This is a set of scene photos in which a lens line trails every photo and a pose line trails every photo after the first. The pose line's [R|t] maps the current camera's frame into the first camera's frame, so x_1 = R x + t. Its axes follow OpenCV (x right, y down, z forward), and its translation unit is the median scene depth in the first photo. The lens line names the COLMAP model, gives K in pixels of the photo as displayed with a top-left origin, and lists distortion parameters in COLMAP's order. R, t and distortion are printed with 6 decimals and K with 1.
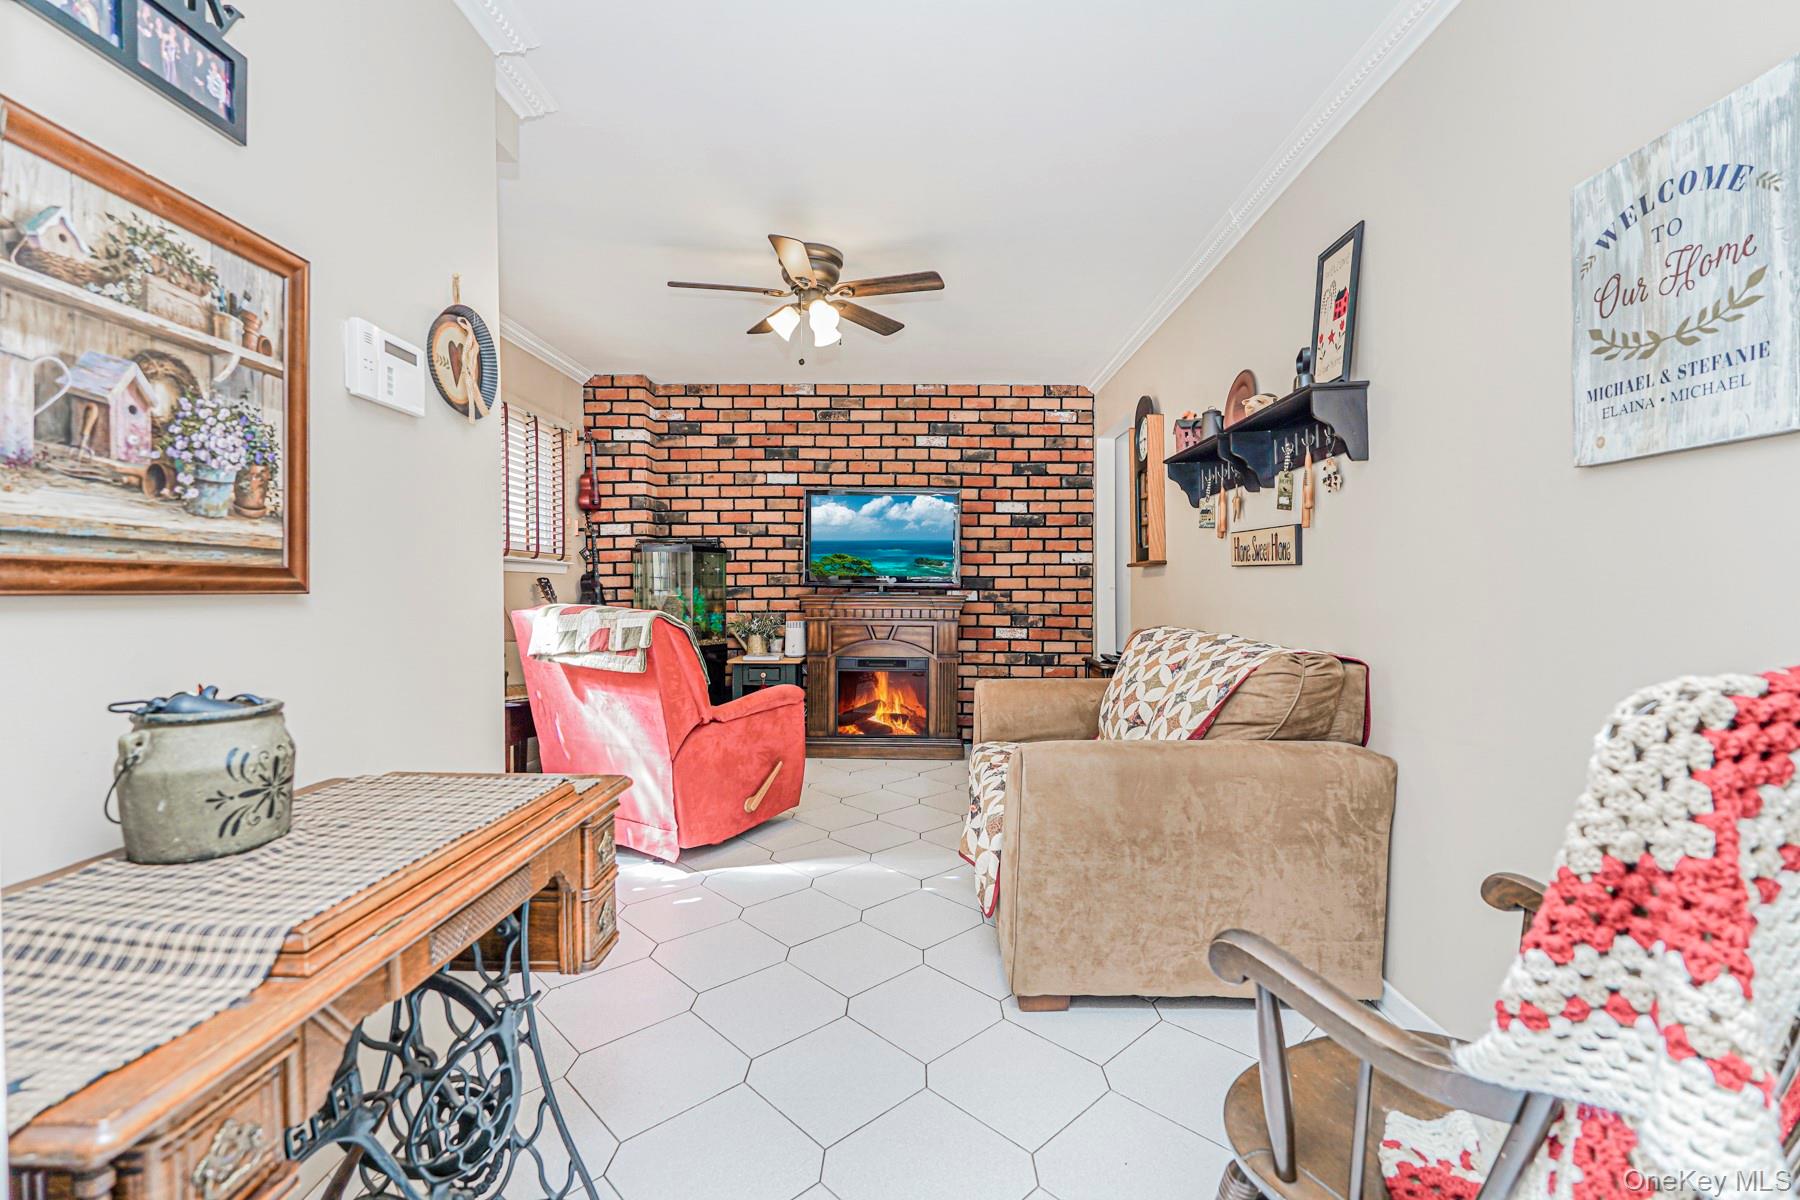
lens RADIAL K [[799.8, 0, 897.8], [0, 799.8, 602.4], [0, 0, 1]] dist [-0.023005, 0.015051]
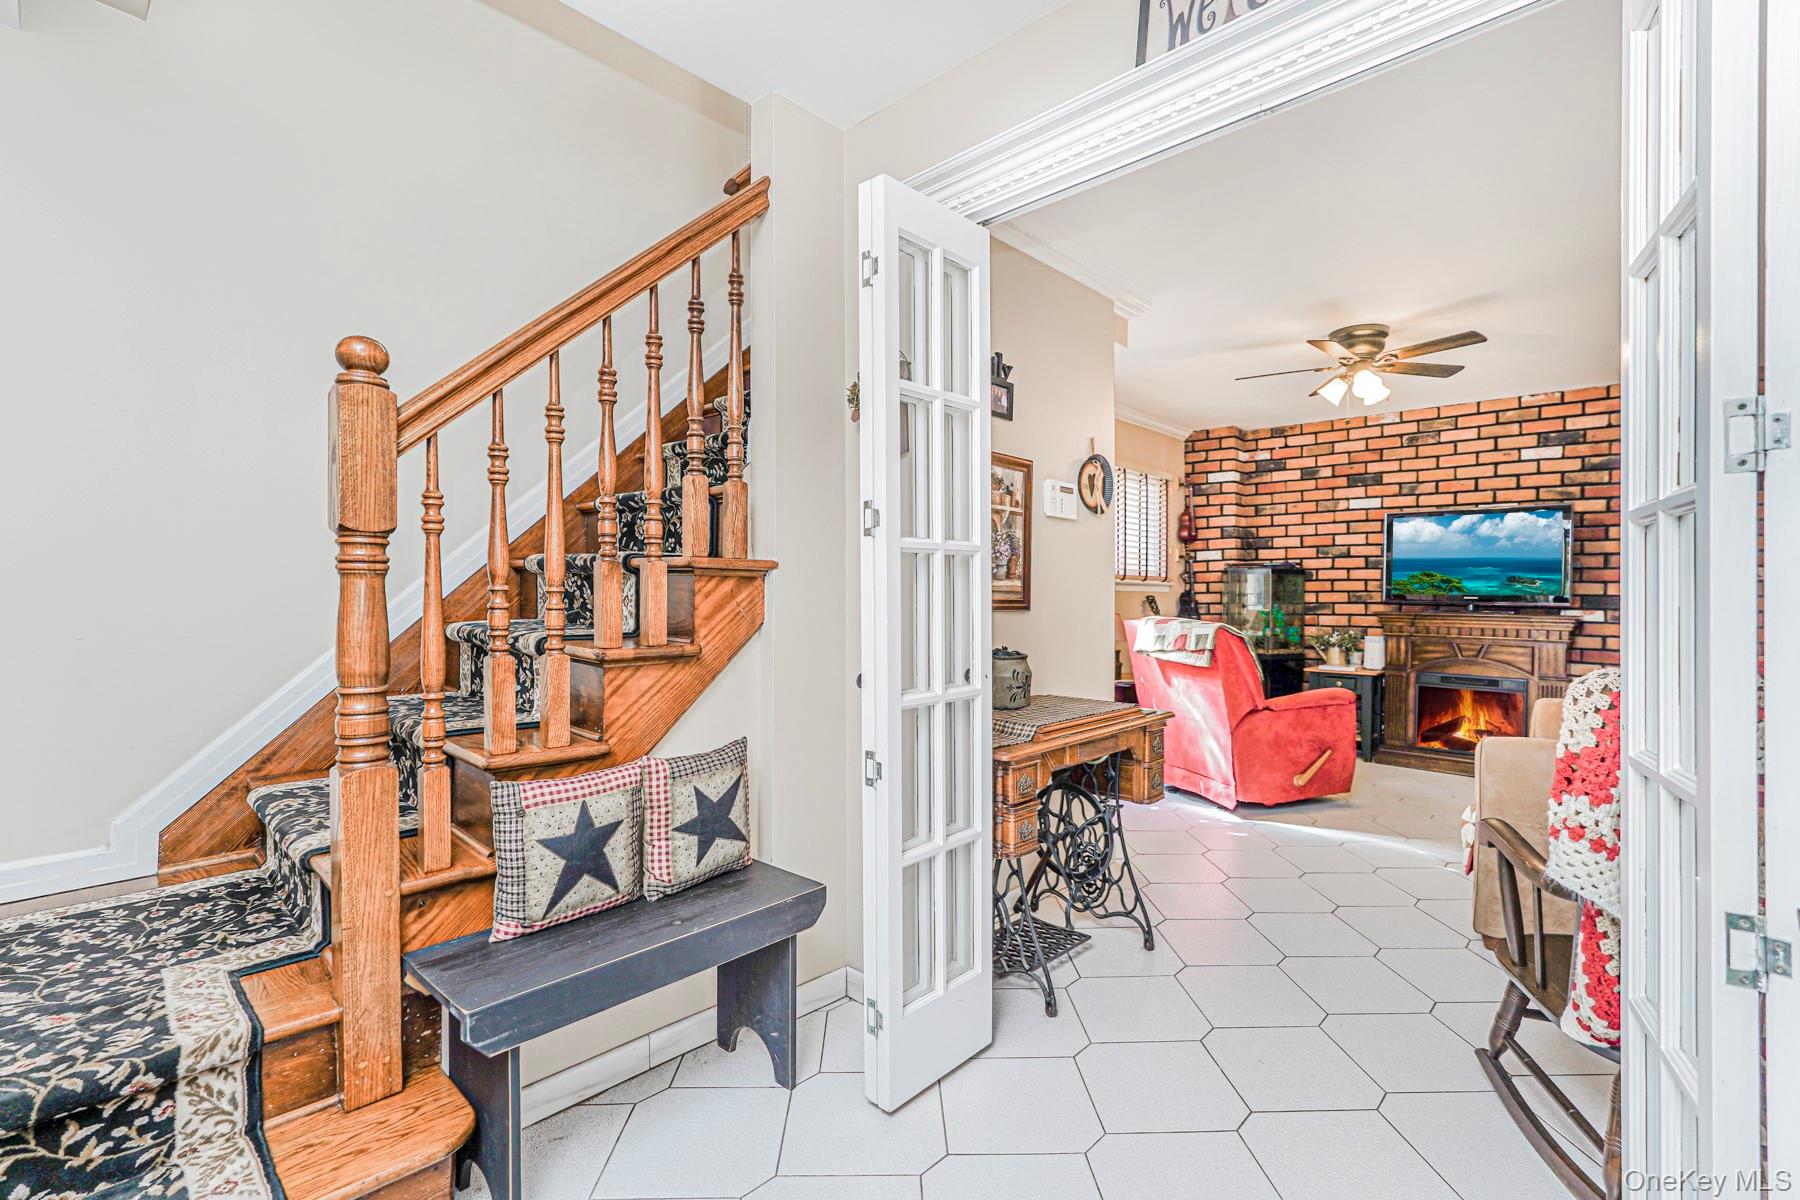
lens RADIAL K [[806.3, 0, 908.0], [0, 806.3, 598.0], [0, 0, 1]] dist [-0.005444, 0.006980]
pose [[0.745422, 0.006819, -0.666558, 0.120995], [-0.019060, 0.999757, -0.011088, -0.003793], [0.666320, 0.020970, 0.745371, -0.217472]]
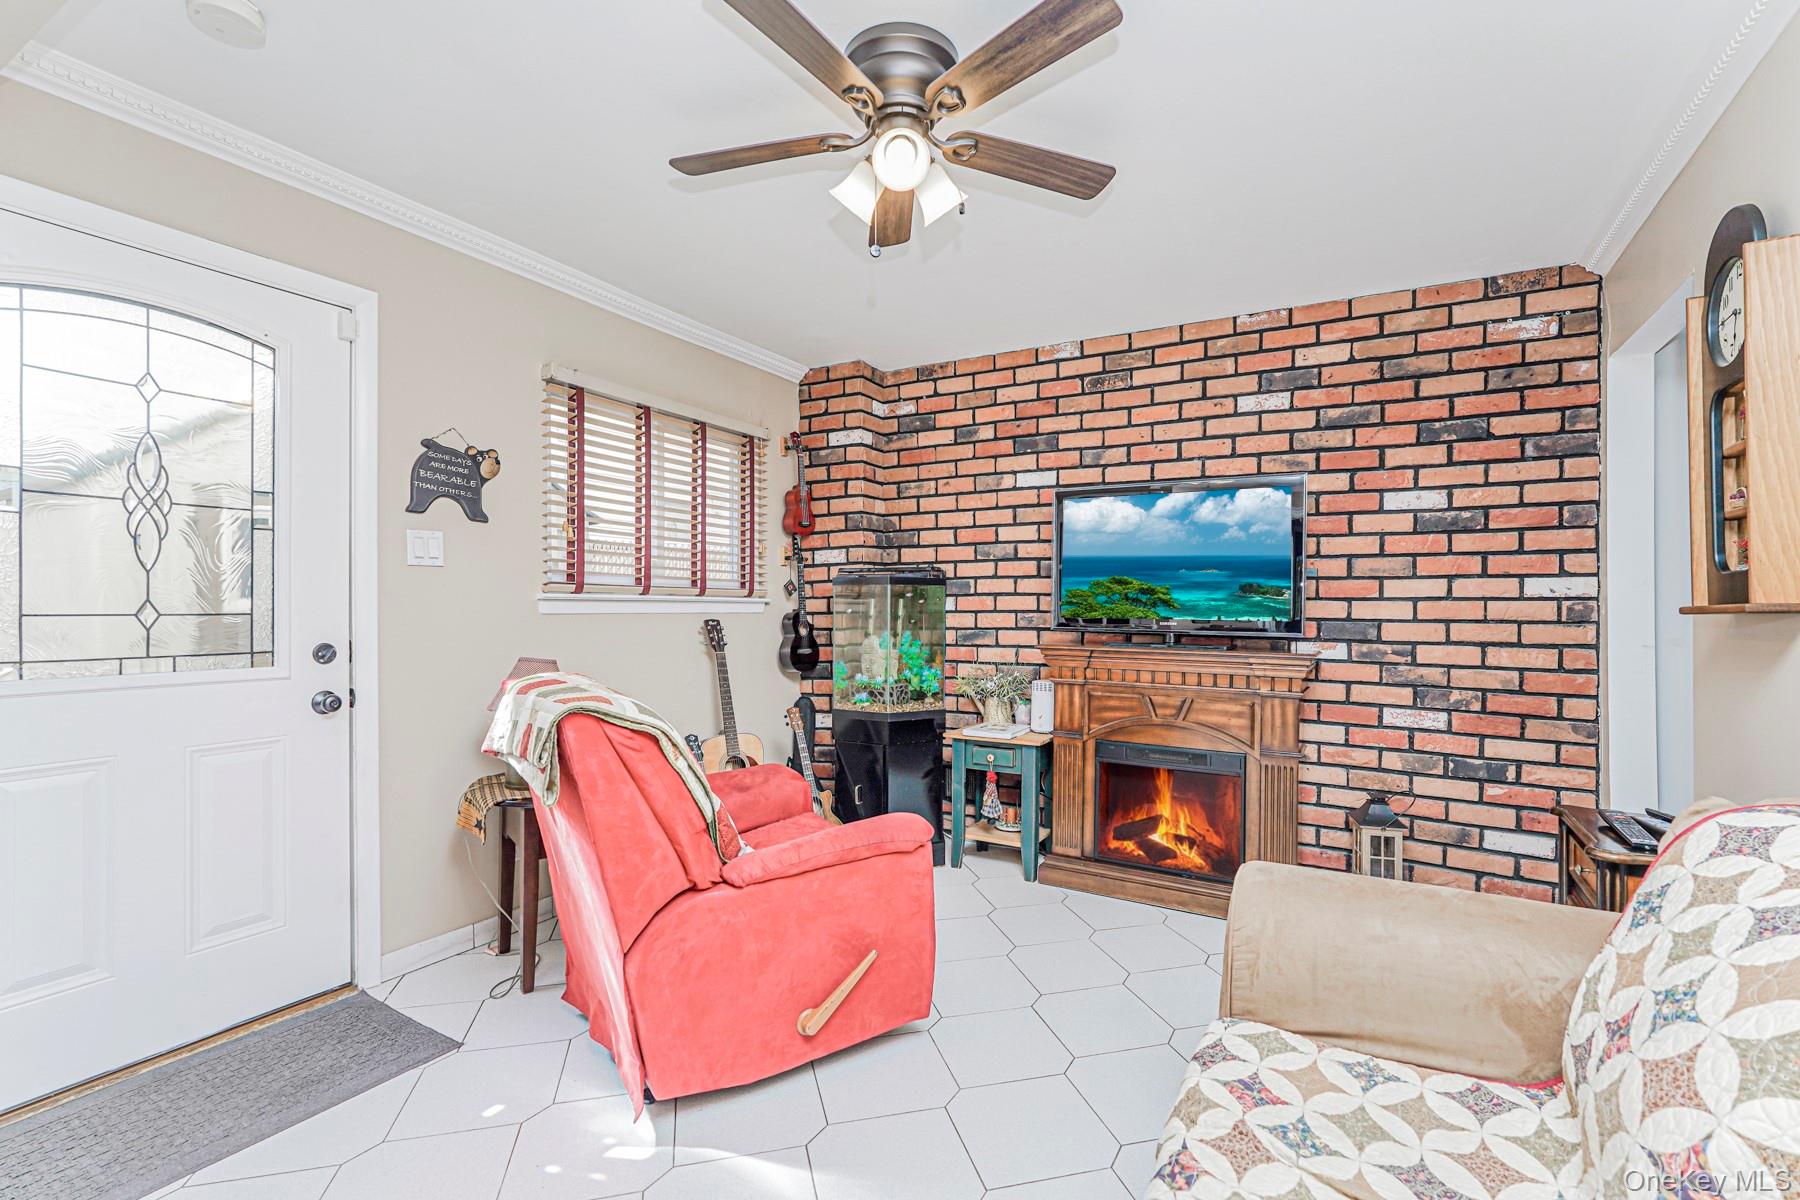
lens RADIAL K [[799.8, 0, 897.8], [0, 799.8, 602.4], [0, 0, 1]] dist [-0.023005, 0.015051]
pose [[0.870292, 0.001829, -0.492533, 0.100061], [-0.012758, 0.999741, -0.018830, -0.029628], [0.492371, 0.022671, 0.870090, 0.320457]]
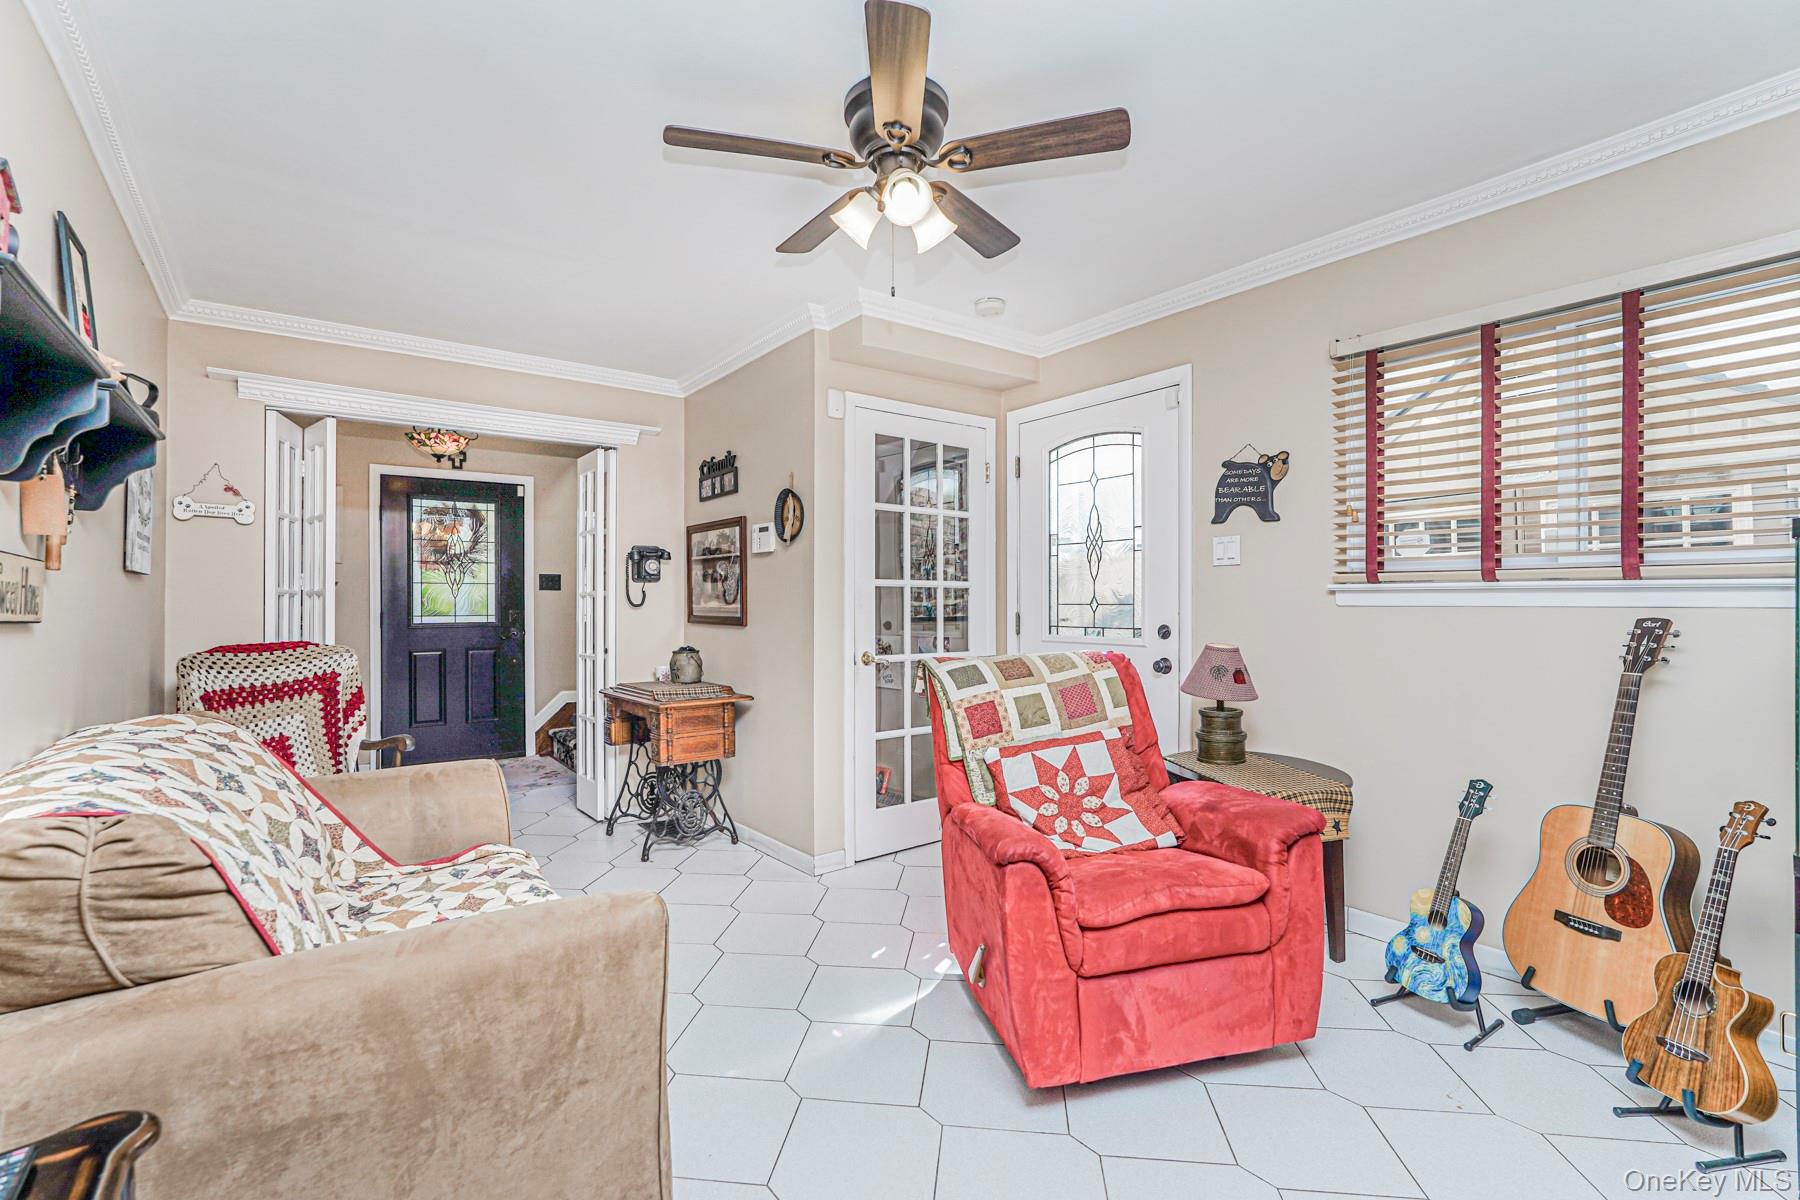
lens RADIAL K [[806.3, 0, 908.0], [0, 806.3, 598.0], [0, 0, 1]] dist [-0.005444, 0.006980]
pose [[-0.781044, -0.003294, -0.624467, 0.168586], [-0.010395, 0.999916, 0.007727, -0.035492], [0.624389, 0.012526, -0.781013, 0.922543]]
